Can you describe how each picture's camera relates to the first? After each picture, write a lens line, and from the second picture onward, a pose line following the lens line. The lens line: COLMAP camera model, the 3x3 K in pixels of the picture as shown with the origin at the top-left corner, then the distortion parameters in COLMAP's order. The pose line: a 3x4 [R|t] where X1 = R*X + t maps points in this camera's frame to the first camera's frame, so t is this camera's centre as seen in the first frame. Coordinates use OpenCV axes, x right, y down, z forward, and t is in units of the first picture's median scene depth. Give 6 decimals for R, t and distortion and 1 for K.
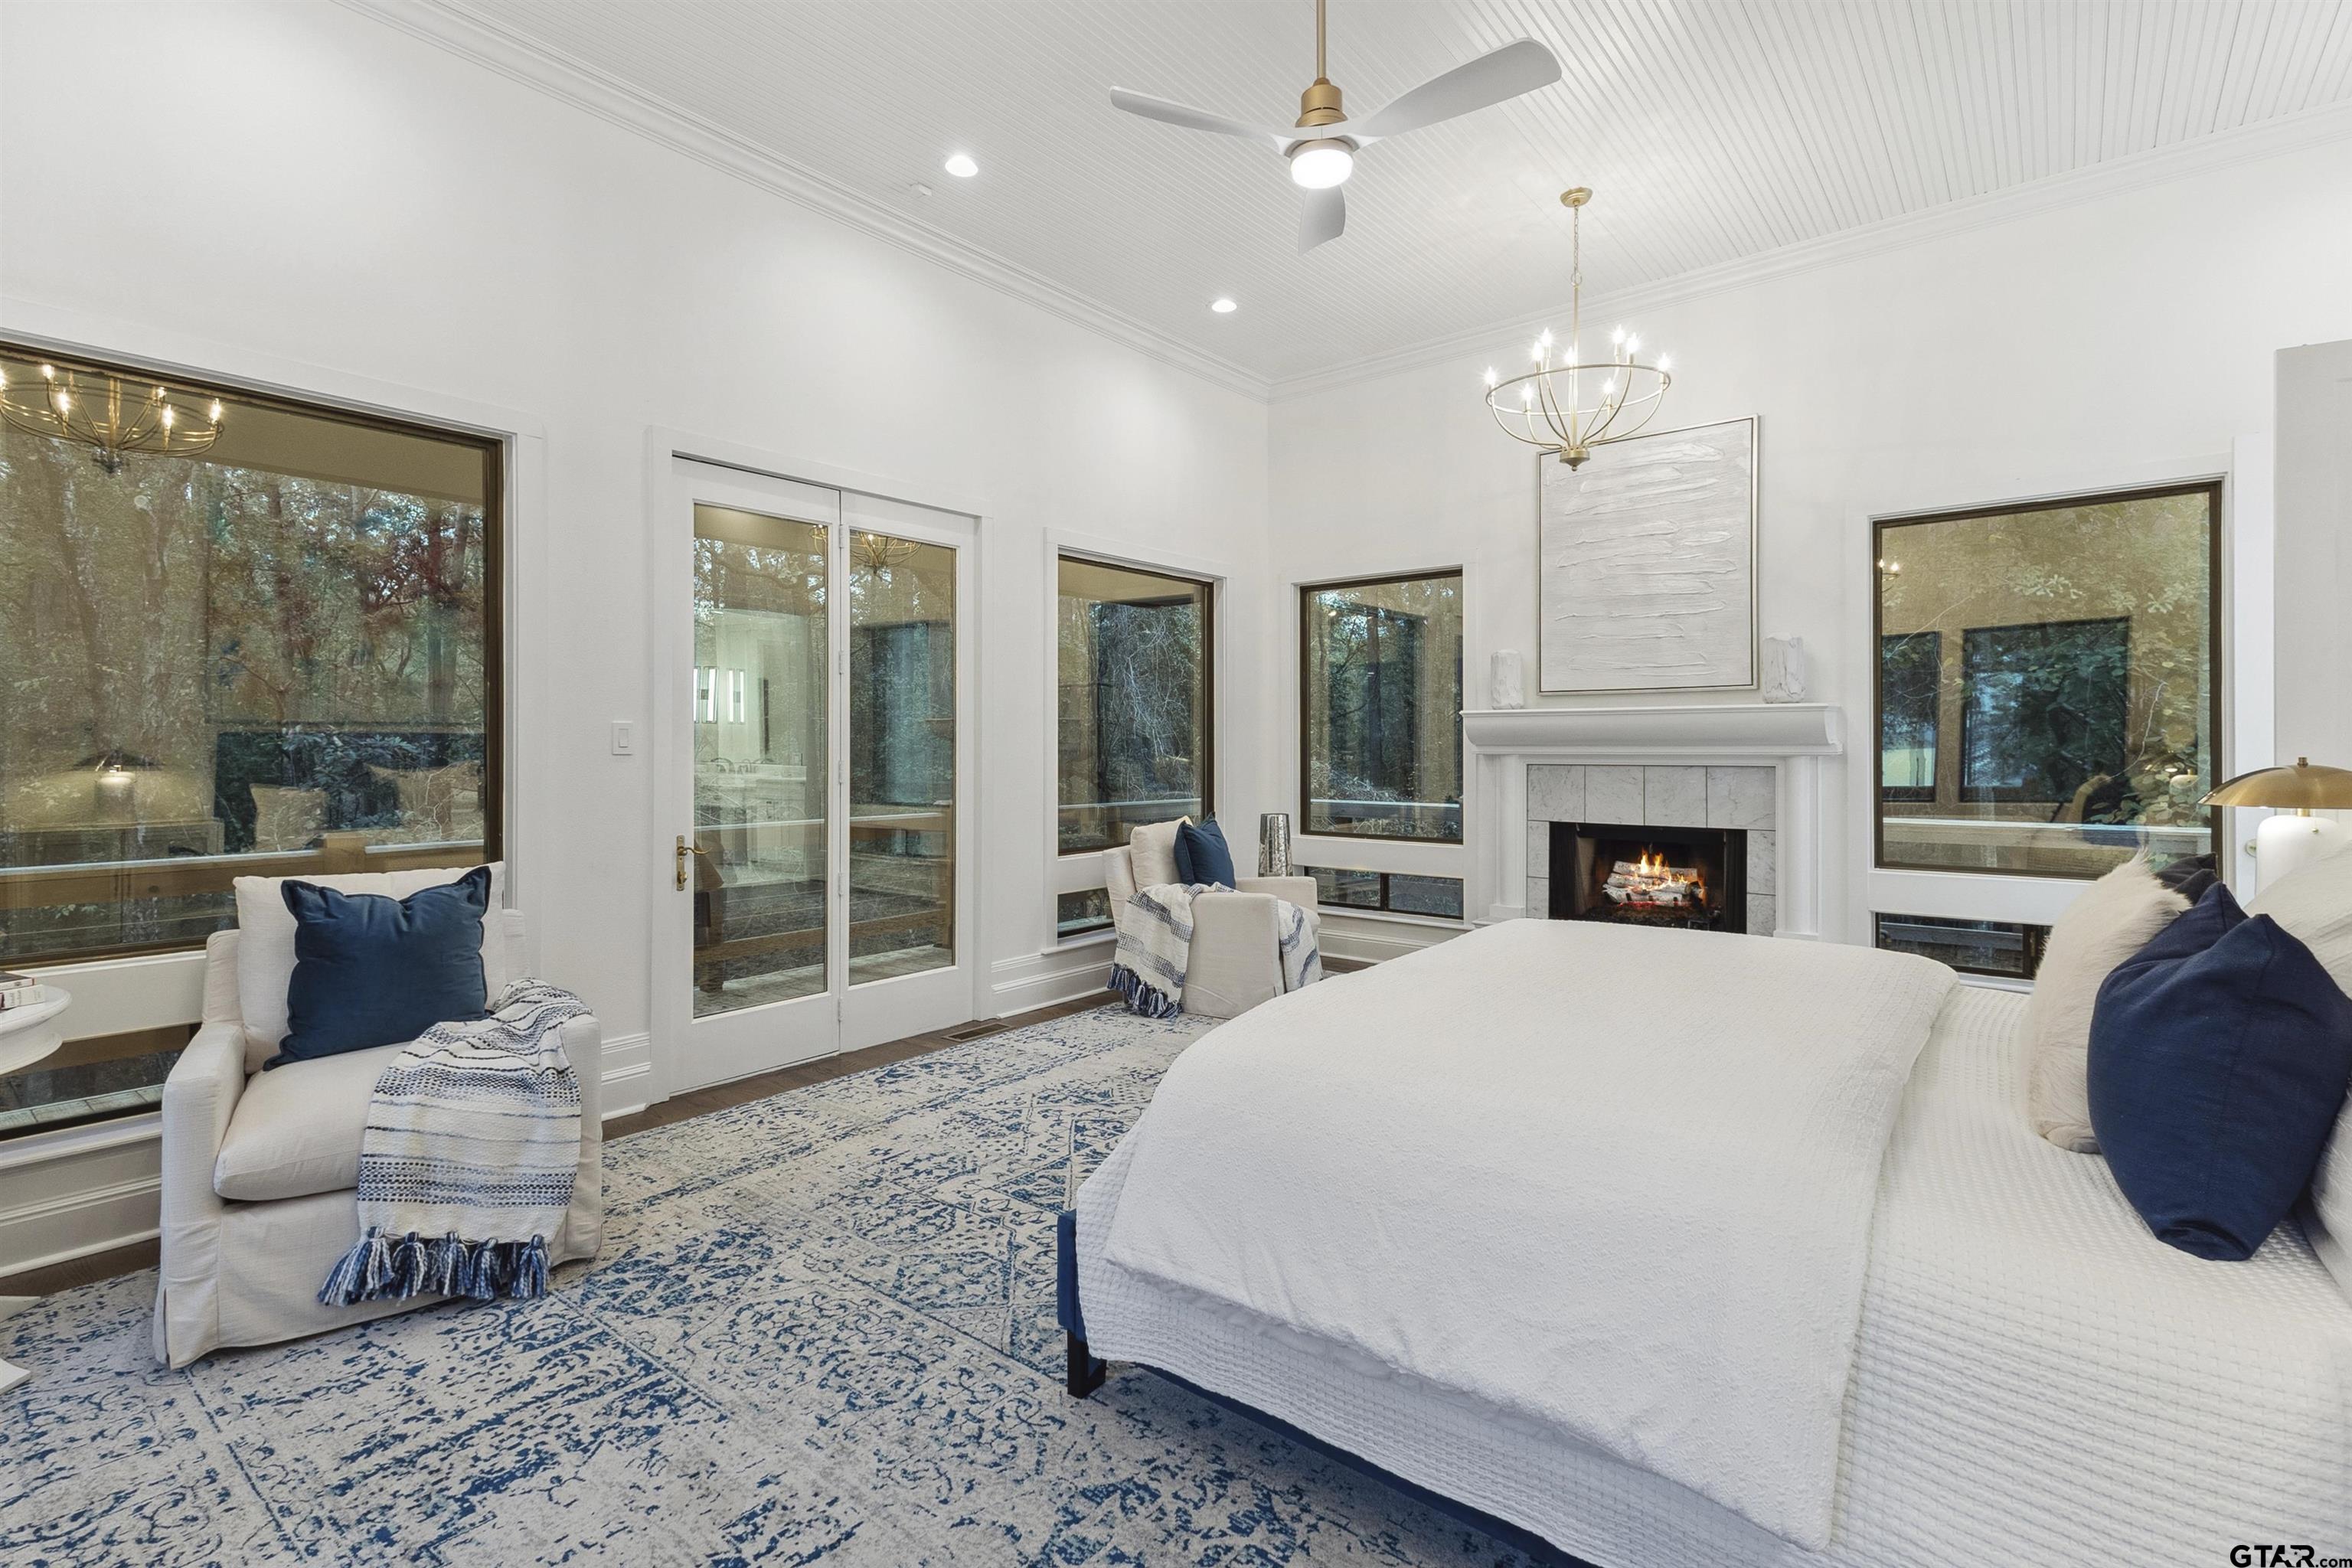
lens RADIAL K [[1091.0, 0, 1160.4], [0, 1091.0, 764.6], [0, 0, 1]] dist [0.017415, -0.007711]
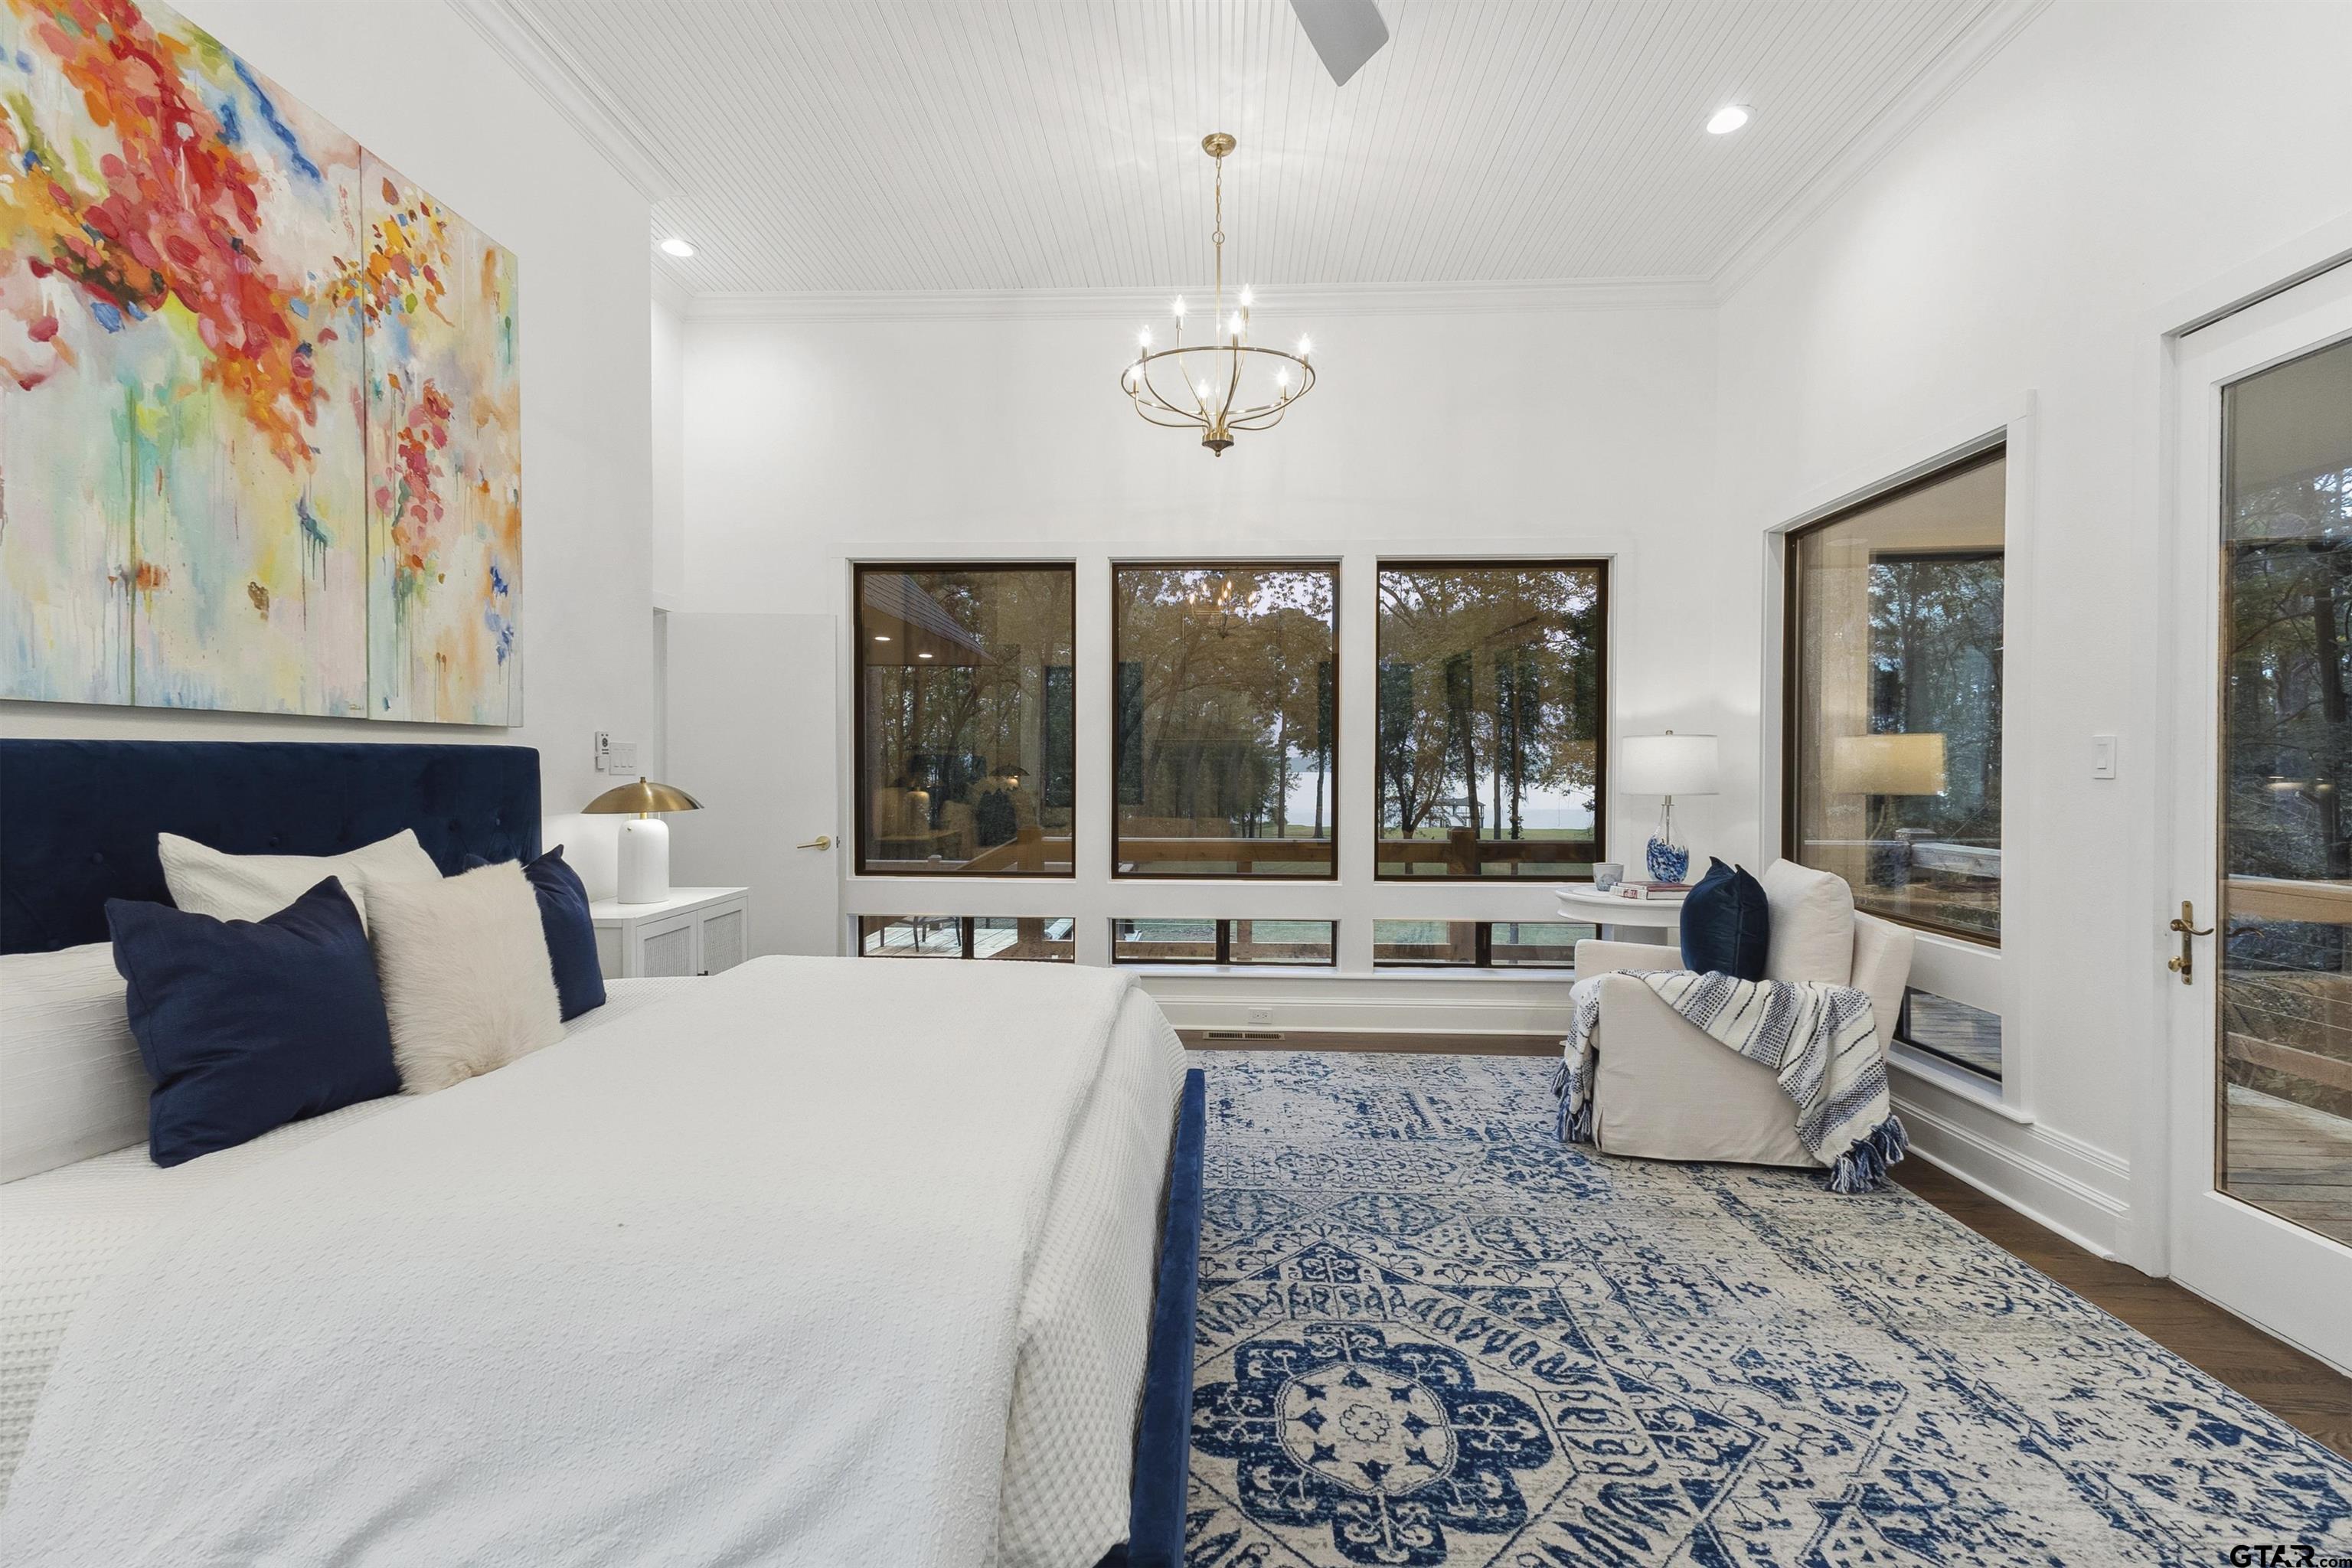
lens RADIAL K [[1091.0, 0, 1183.5], [0, 1091.0, 759.7], [0, 0, 1]] dist [0.017415, -0.007711]
pose [[-0.795940, -0.003125, -0.605368, 0.600049], [-0.009346, 0.999931, 0.007126, -0.027899], [0.605304, 0.011330, -0.795914, 1.519057]]
